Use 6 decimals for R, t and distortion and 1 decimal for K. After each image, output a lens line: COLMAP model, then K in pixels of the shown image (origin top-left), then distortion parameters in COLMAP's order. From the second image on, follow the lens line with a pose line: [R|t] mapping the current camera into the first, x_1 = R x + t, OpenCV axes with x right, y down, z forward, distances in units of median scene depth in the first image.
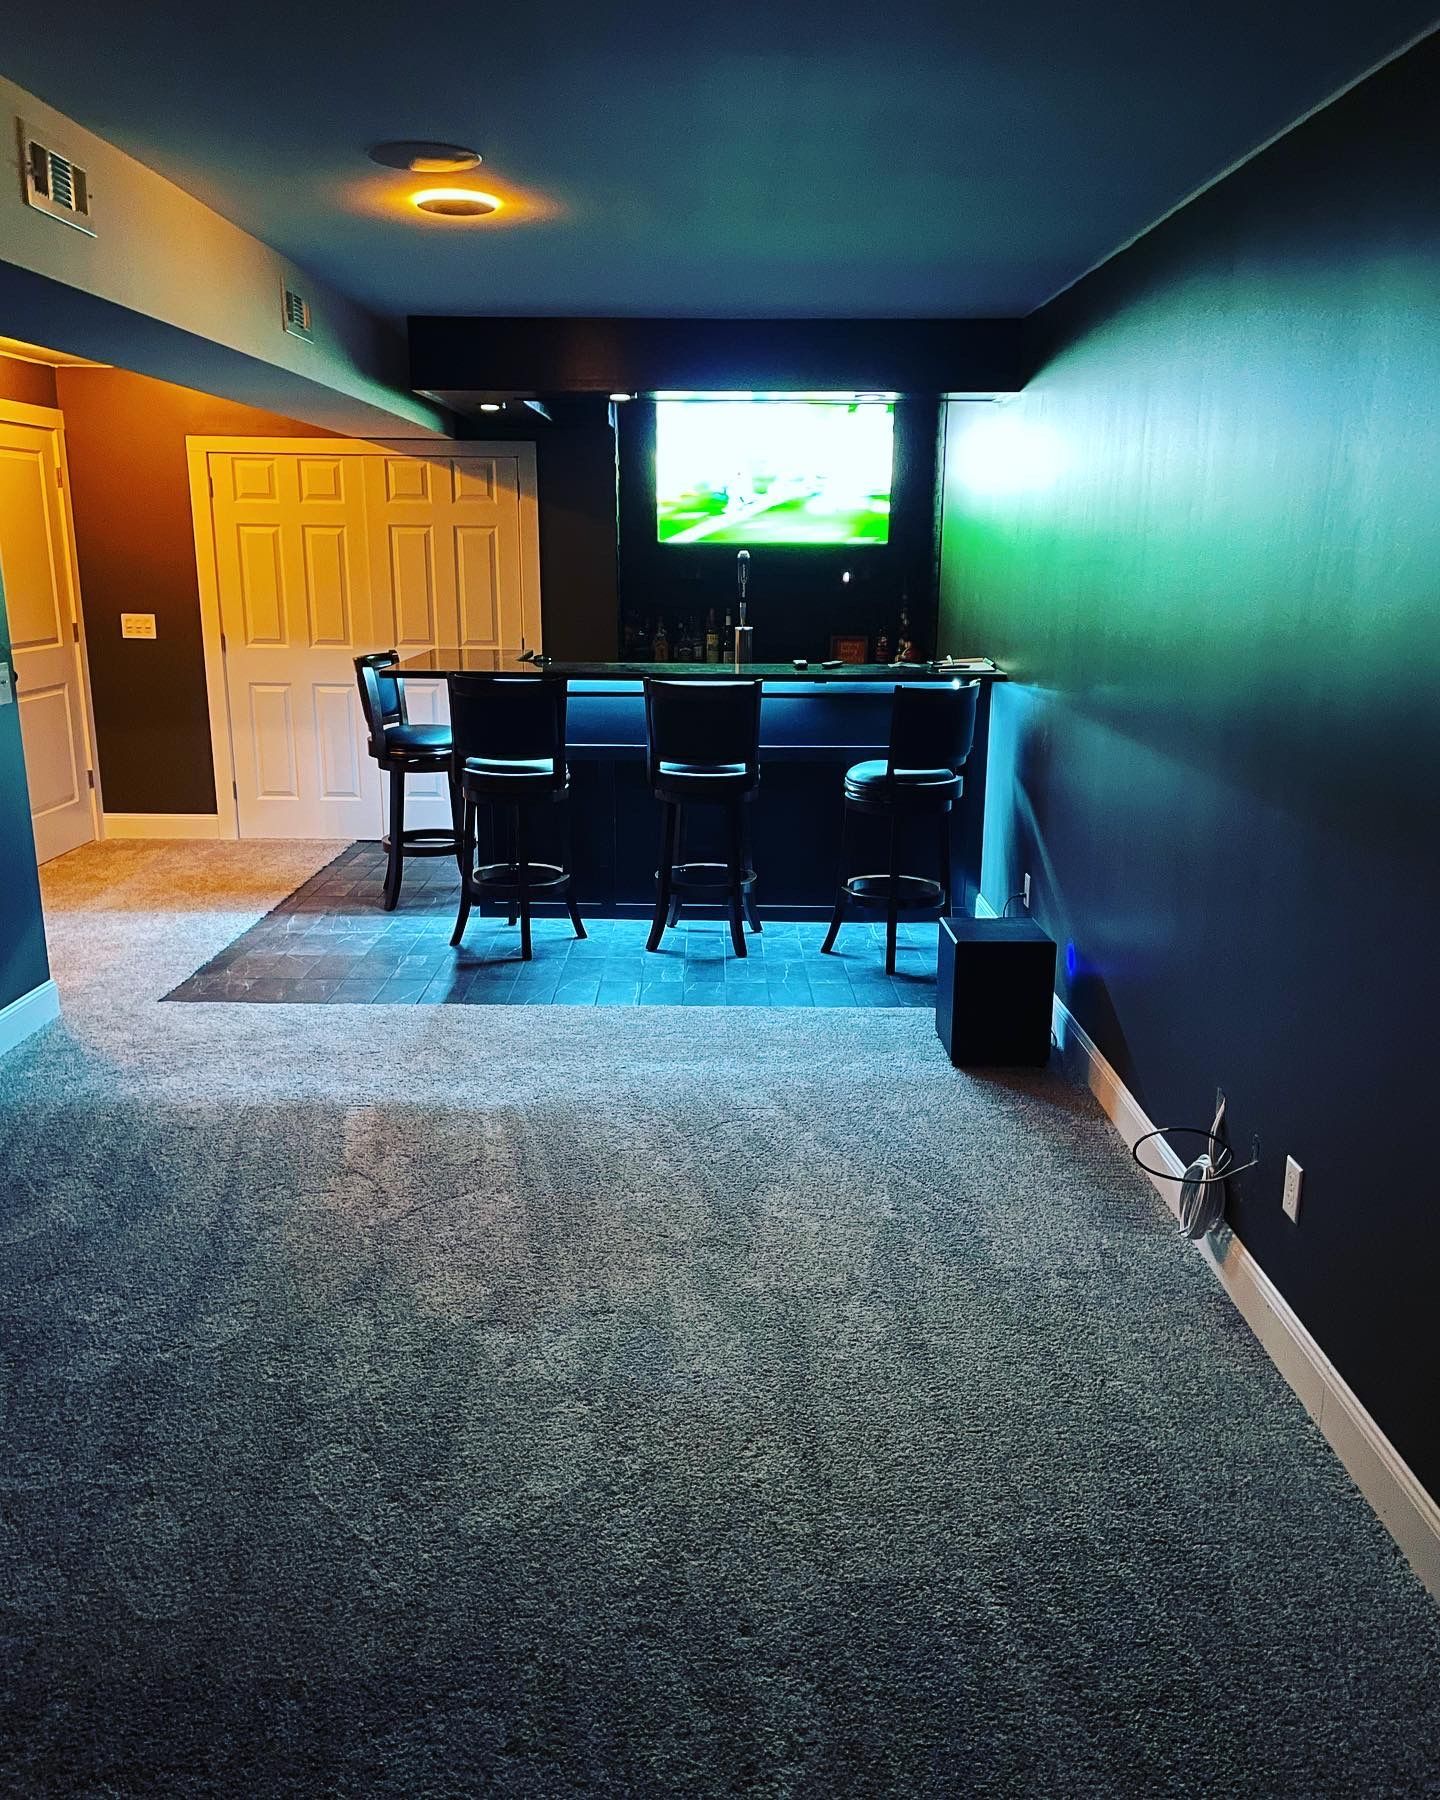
lens RADIAL K [[1456.9, 0, 718.0], [0, 1456.9, 900.2], [0, 0, 1]] dist [0.004611, 0.000254]
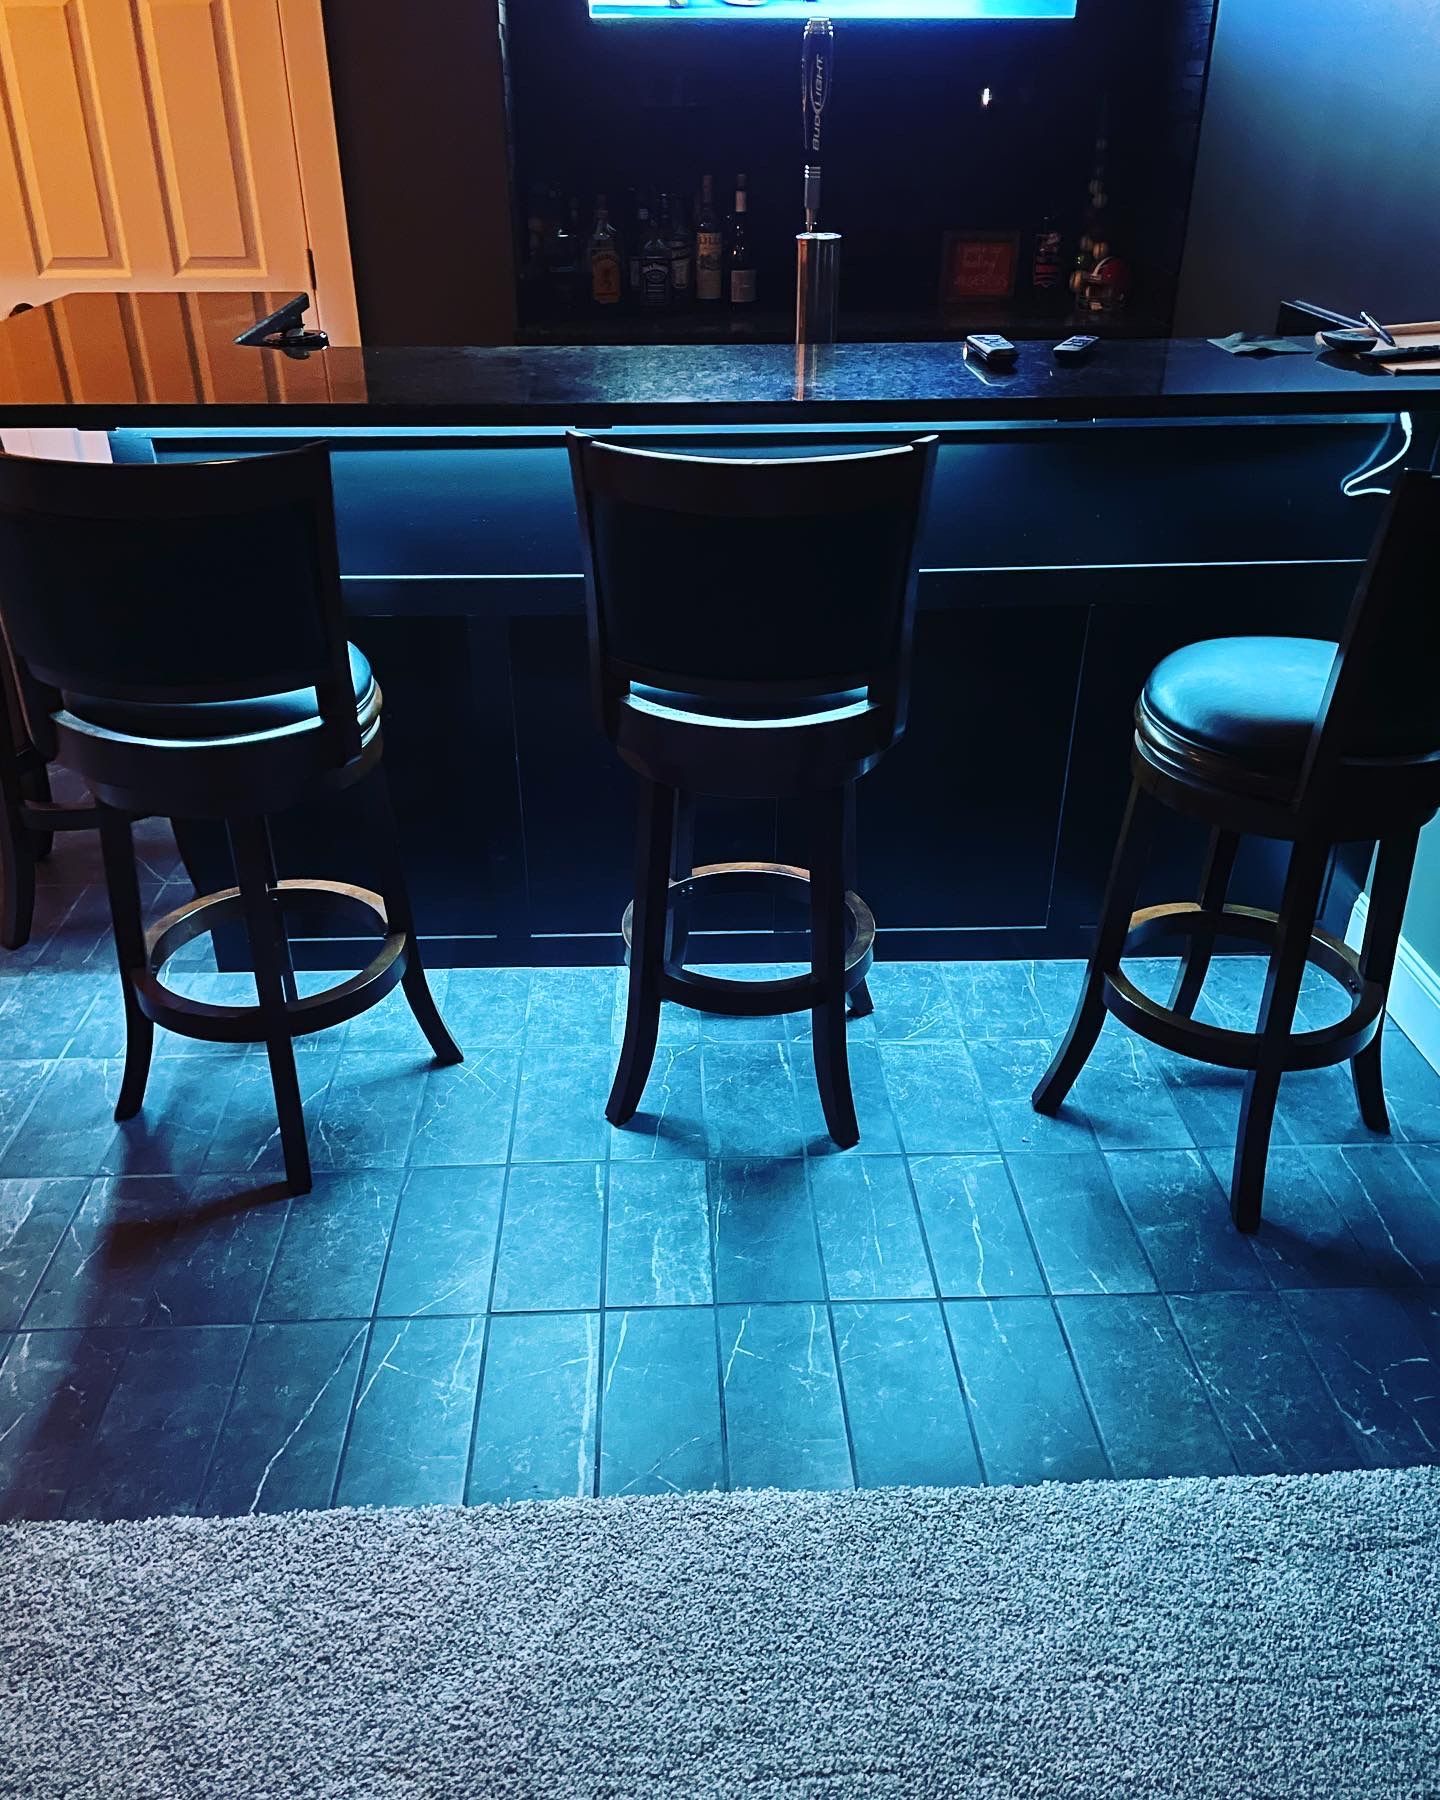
lens RADIAL K [[1456.9, 0, 724.8], [0, 1456.9, 901.3], [0, 0, 1]] dist [0.004611, 0.000254]
pose [[0.999086, -0.029100, 0.031299, -0.026915], [0.019536, 0.962349, 0.271115, -0.131478], [-0.038010, -0.270255, 0.962038, 0.620529]]
